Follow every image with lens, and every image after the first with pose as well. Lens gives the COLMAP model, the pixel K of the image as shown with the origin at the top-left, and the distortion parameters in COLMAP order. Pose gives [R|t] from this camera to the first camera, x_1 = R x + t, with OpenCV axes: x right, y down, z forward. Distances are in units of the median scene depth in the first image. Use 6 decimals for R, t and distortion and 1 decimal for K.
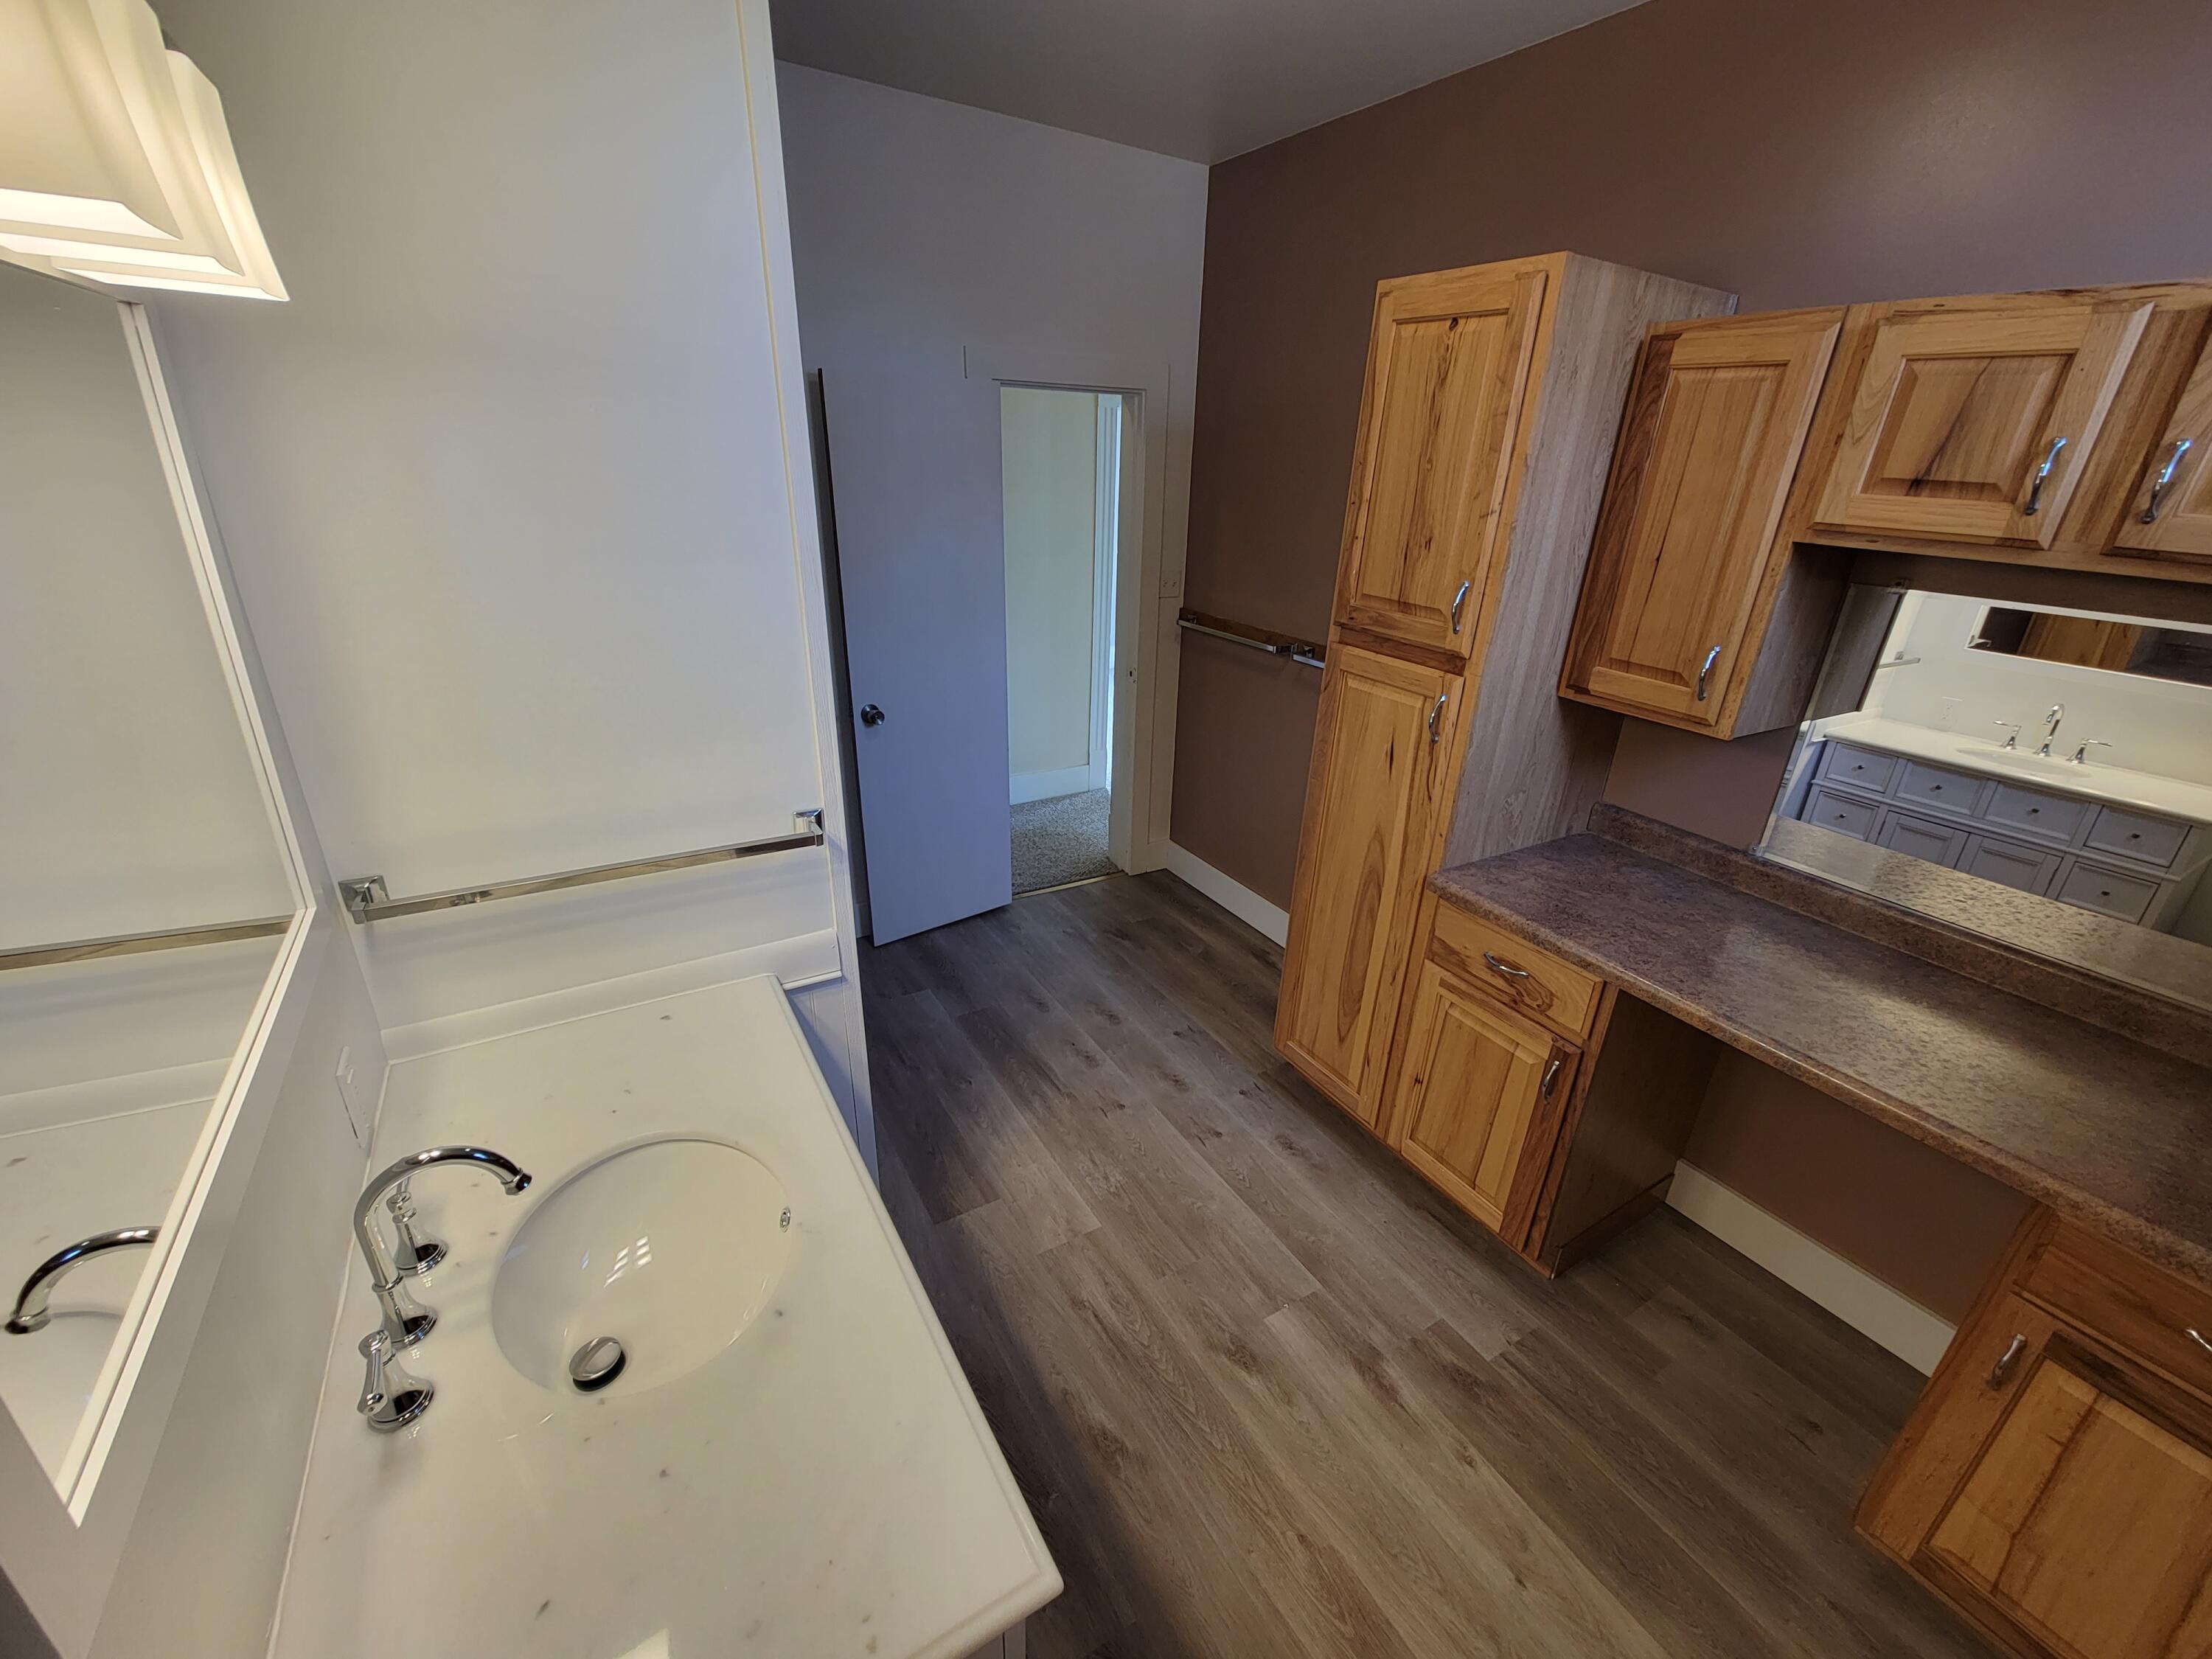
lens RADIAL K [[896.4, 0, 1111.3], [0, 896.4, 837.2], [0, 0, 1]] dist [-0.004484, -0.000435]
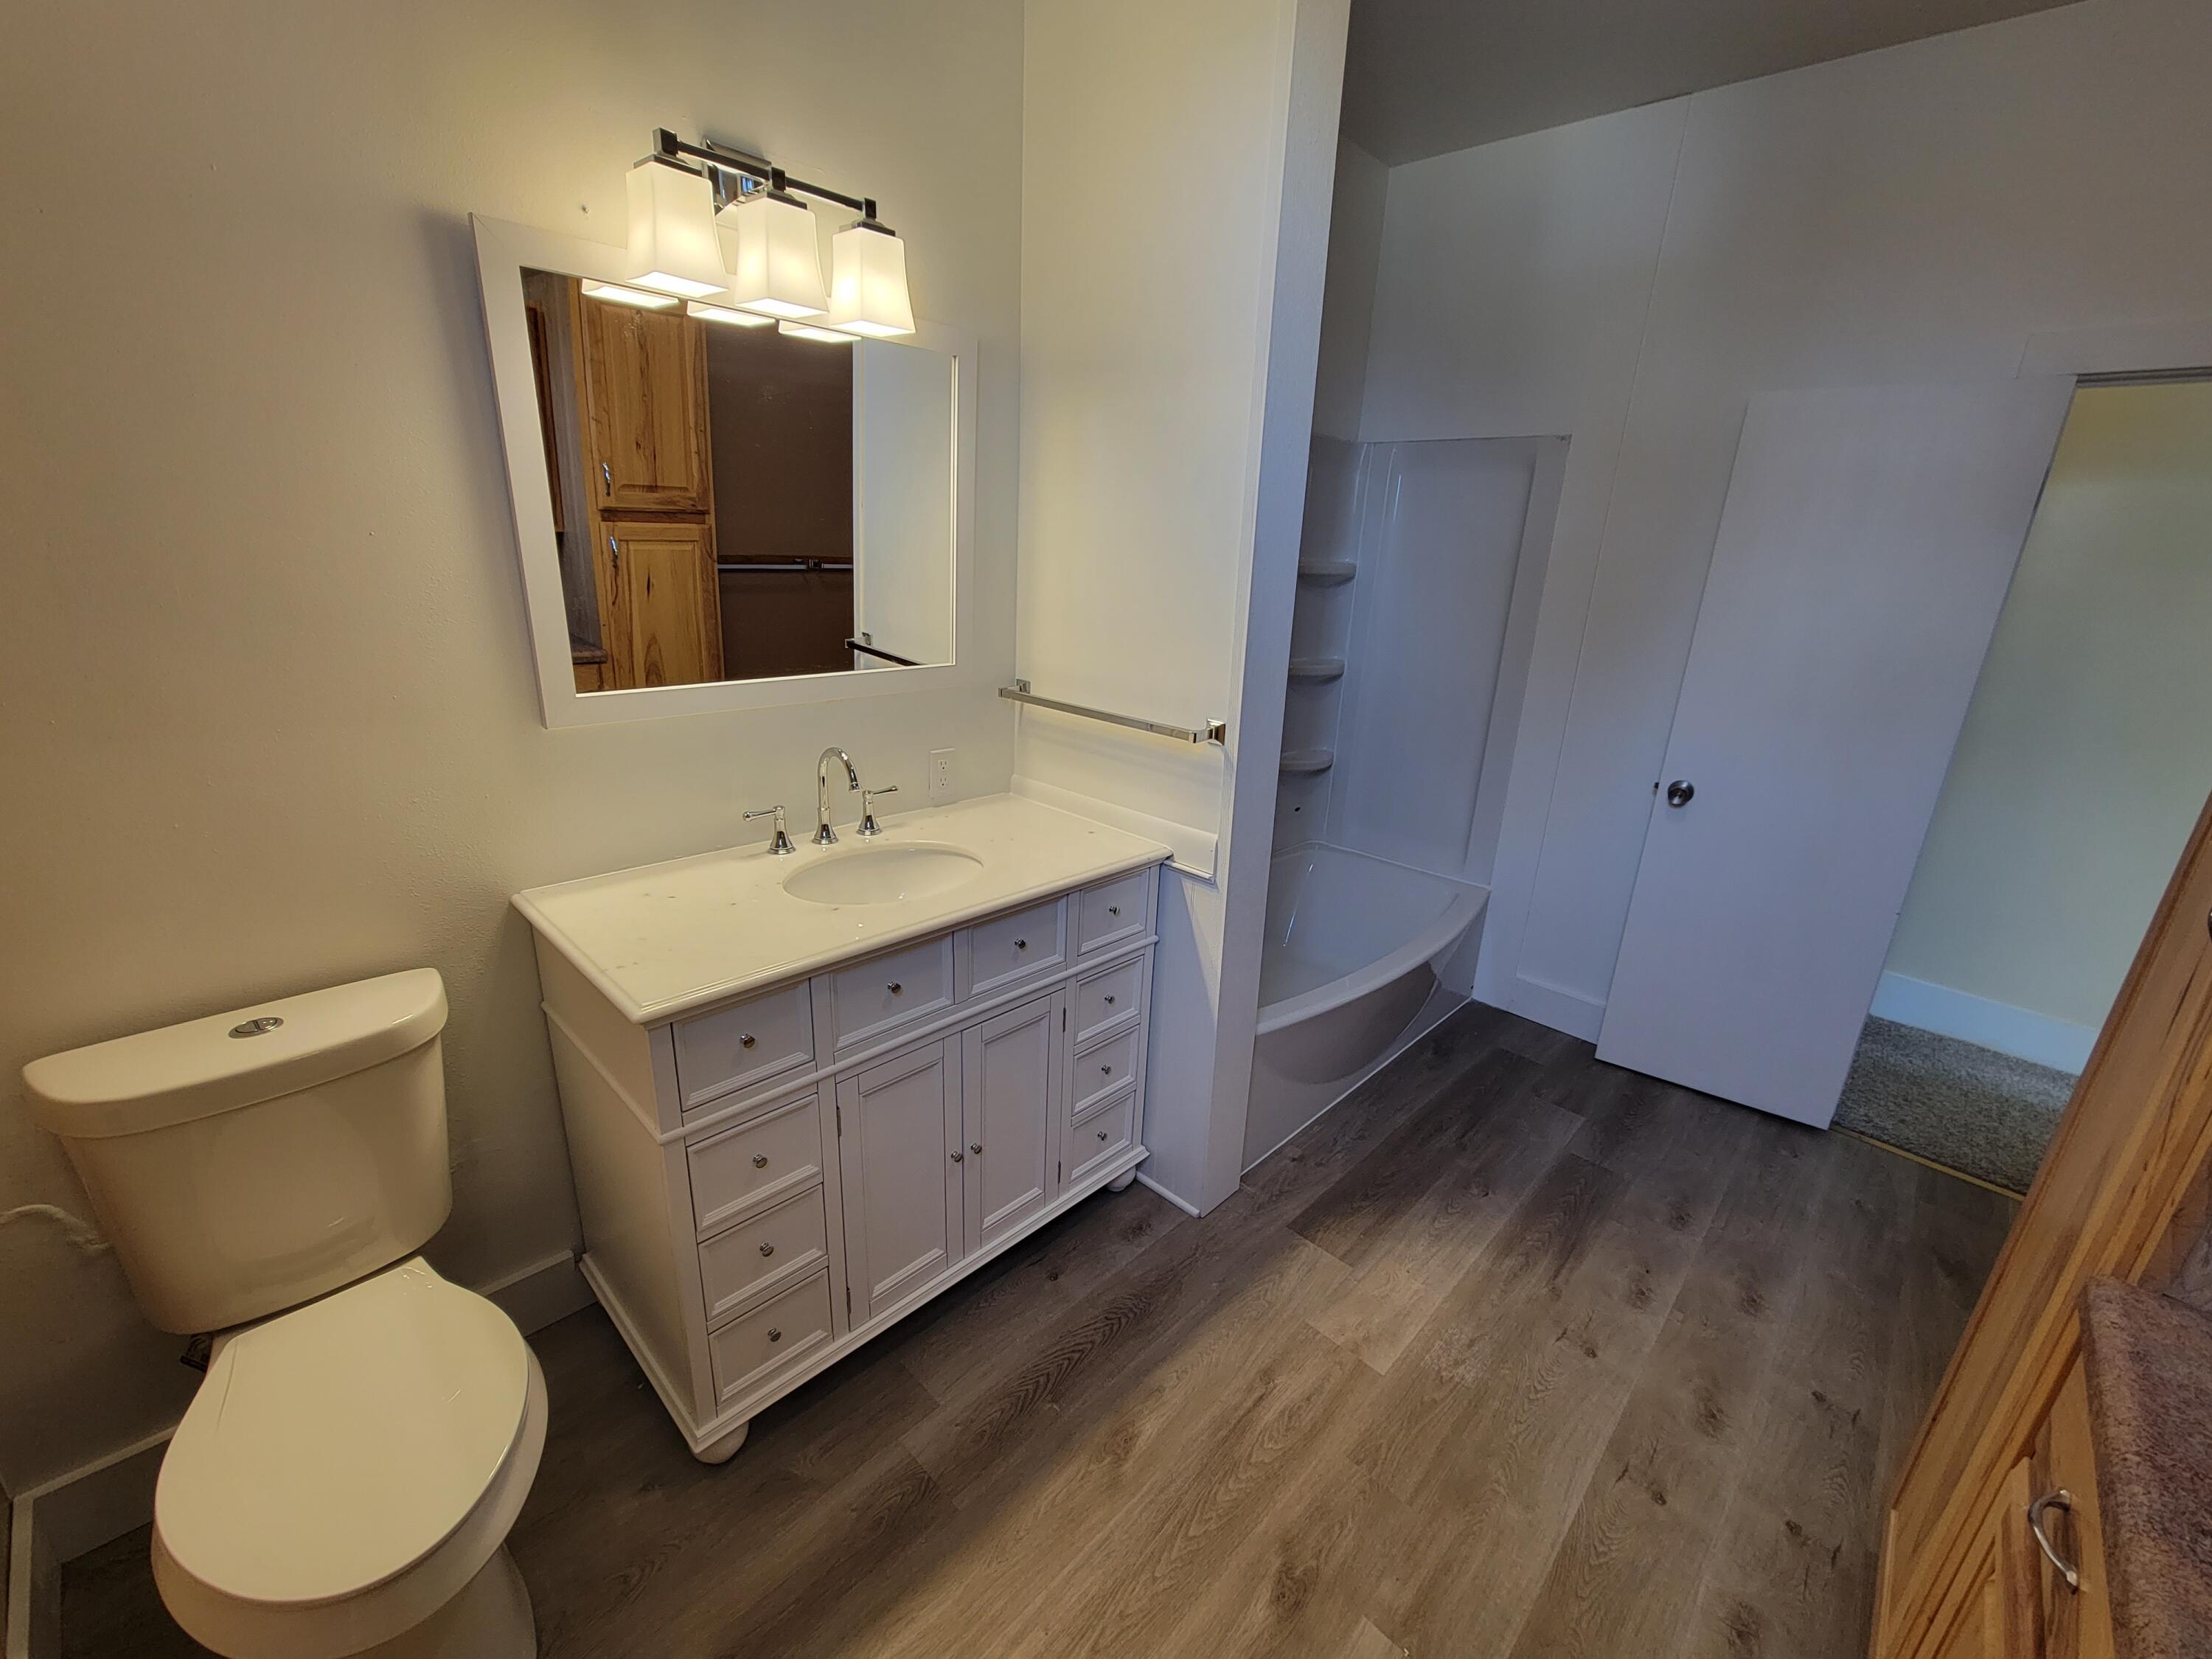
lens RADIAL K [[896.4, 0, 1122.1], [0, 896.4, 825.2], [0, 0, 1]] dist [-0.004484, -0.000435]
pose [[0.276254, 0.272663, -0.921596, 0.516442], [-0.414504, 0.898946, 0.141712, -0.016414], [0.867104, 0.342857, 0.361357, 0.350554]]
